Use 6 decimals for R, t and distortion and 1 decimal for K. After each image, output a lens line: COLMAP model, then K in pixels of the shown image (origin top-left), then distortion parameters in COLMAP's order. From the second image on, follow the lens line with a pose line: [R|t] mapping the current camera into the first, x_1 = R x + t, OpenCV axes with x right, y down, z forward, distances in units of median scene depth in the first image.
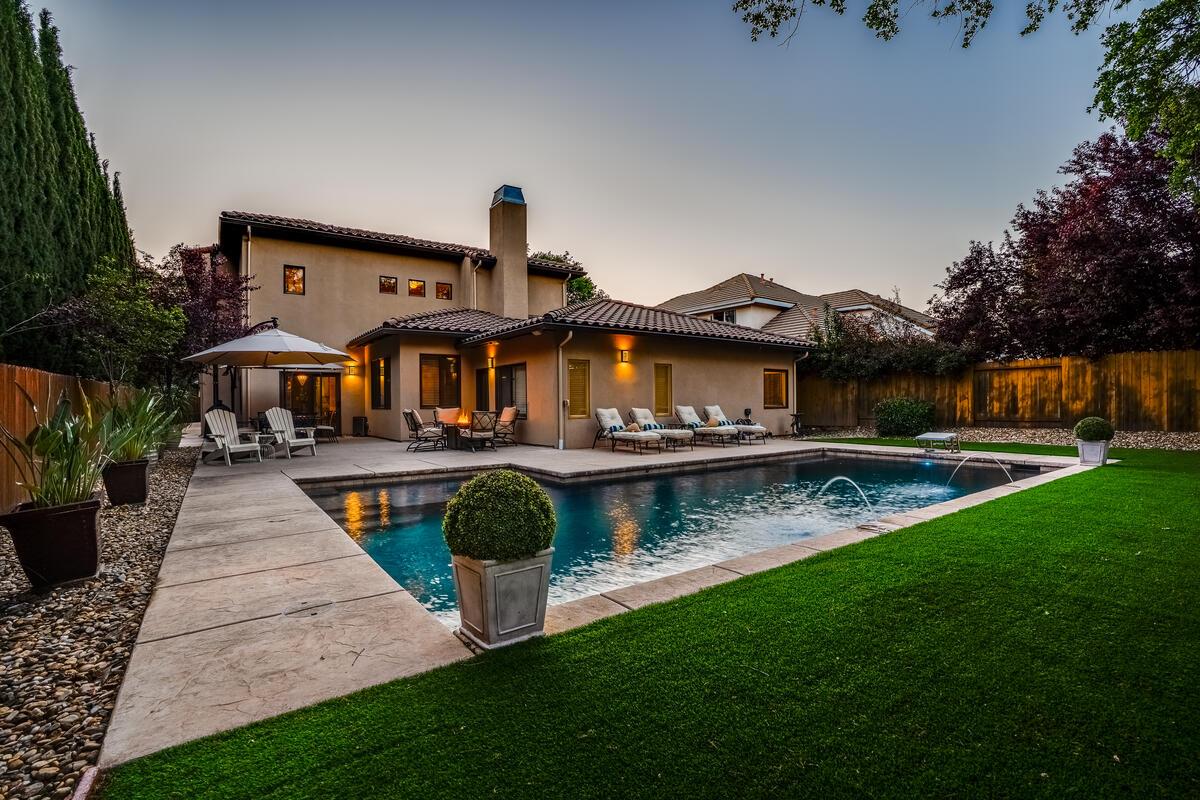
lens RADIAL K [[565.2, 0, 614.4], [0, 565.2, 414.7], [0, 0, 1]] dist [-0.049770, 0.000148]
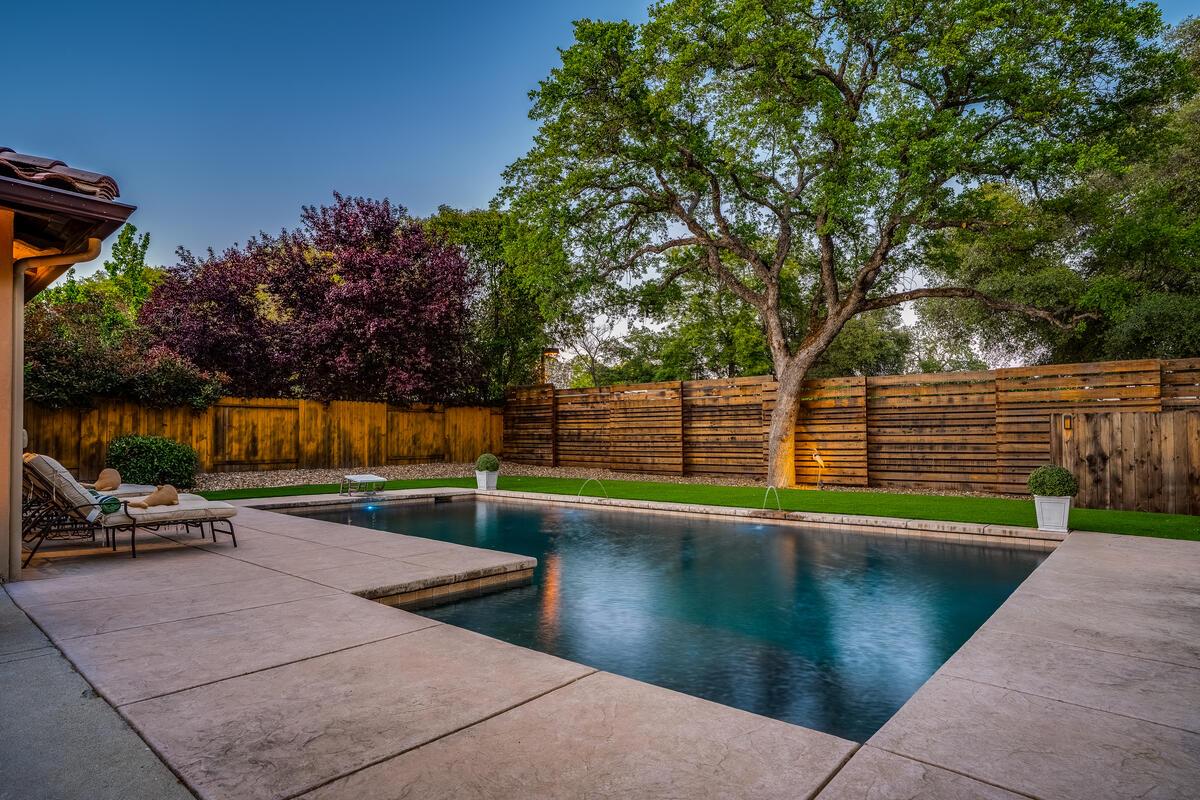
lens RADIAL K [[655.2, 0, 610.9], [0, 655.2, 434.5], [0, 0, 1]] dist [-0.026532, 0.000487]
pose [[-0.235928, 0.019417, 0.971577, -0.456027], [0.020327, 0.999680, -0.015043, -0.008325], [-0.971558, 0.016201, -0.236247, 0.643357]]
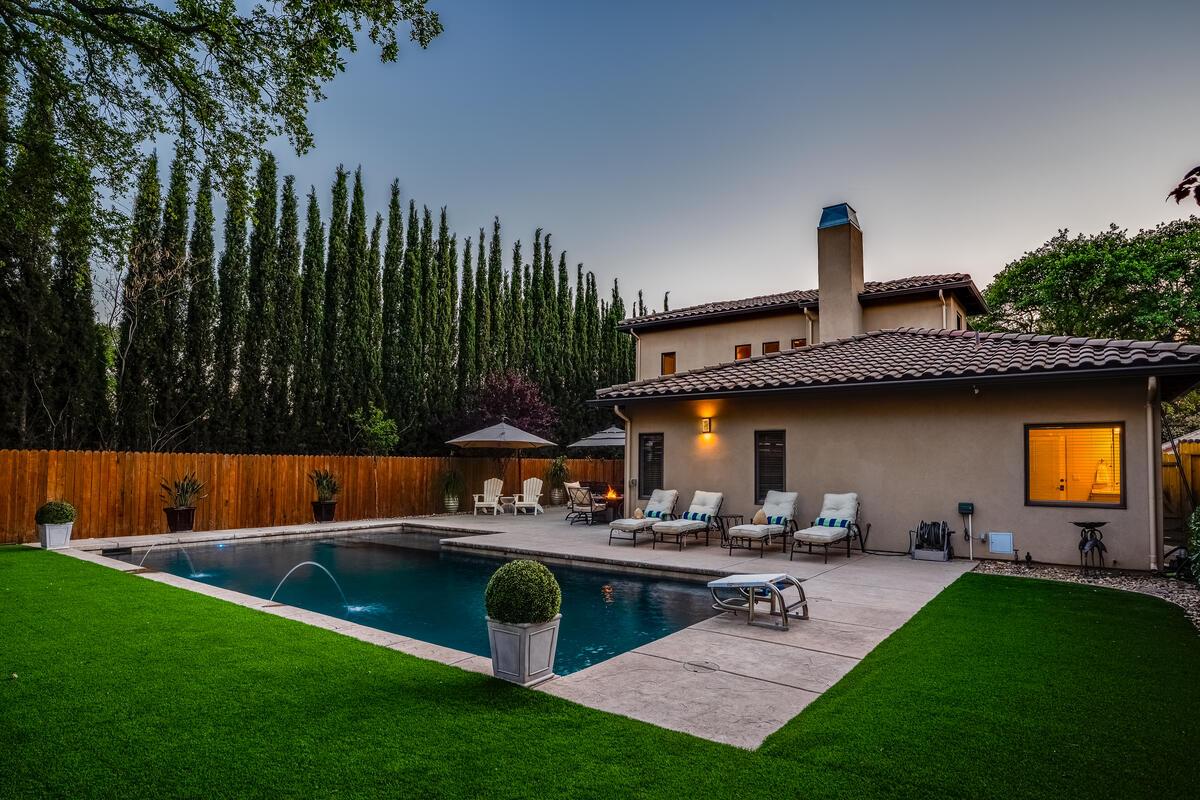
lens RADIAL K [[715.6, 0, 605.4], [0, 715.6, 425.8], [0, 0, 1]] dist [0.000352, 0.001470]
pose [[0.274633, -0.046626, -0.960418, 0.872586], [-0.030764, 0.997886, -0.057242, -0.037907], [0.961057, 0.045267, 0.272618, 0.549584]]
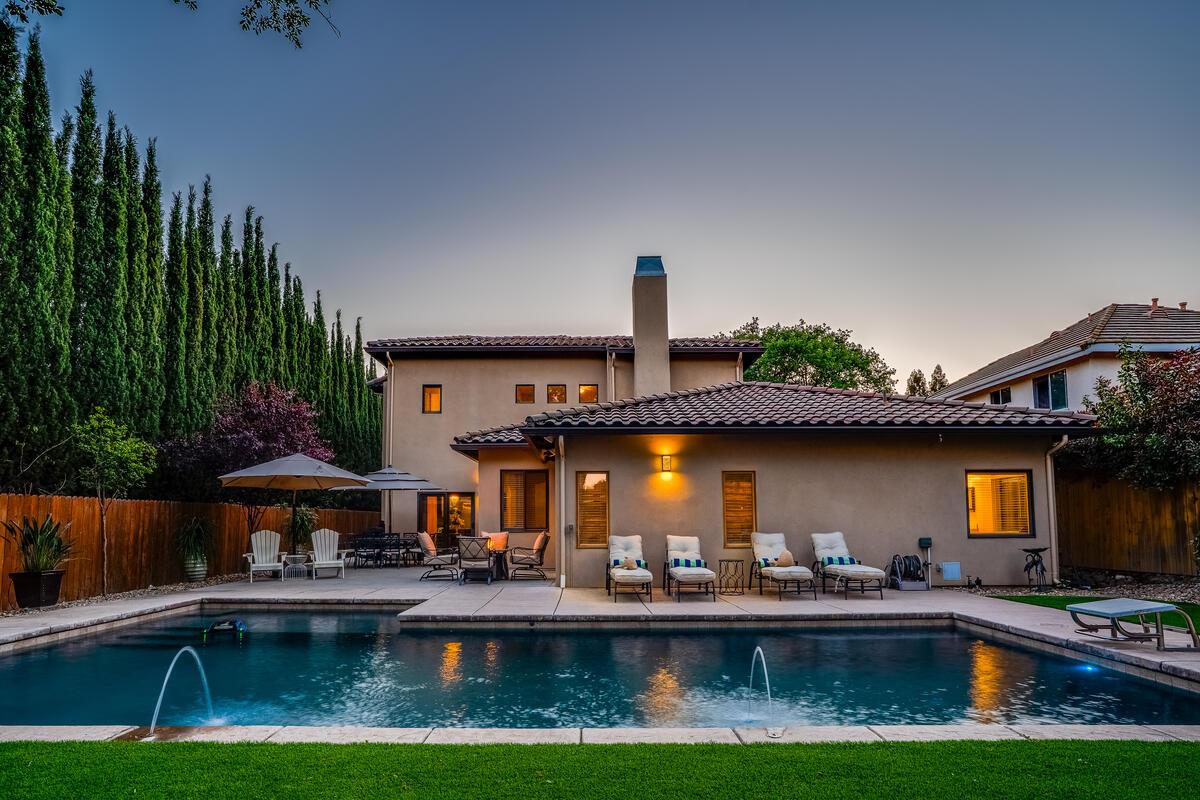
lens RADIAL K [[699.2, 0, 596.6], [0, 699.2, 472.9], [0, 0, 1]] dist [-0.006761, 0.001877]
pose [[0.802167, -0.039333, -0.595803, 0.442956], [-0.014363, 0.996268, -0.085109, -0.012543], [0.596927, 0.076829, 0.798608, 0.220222]]
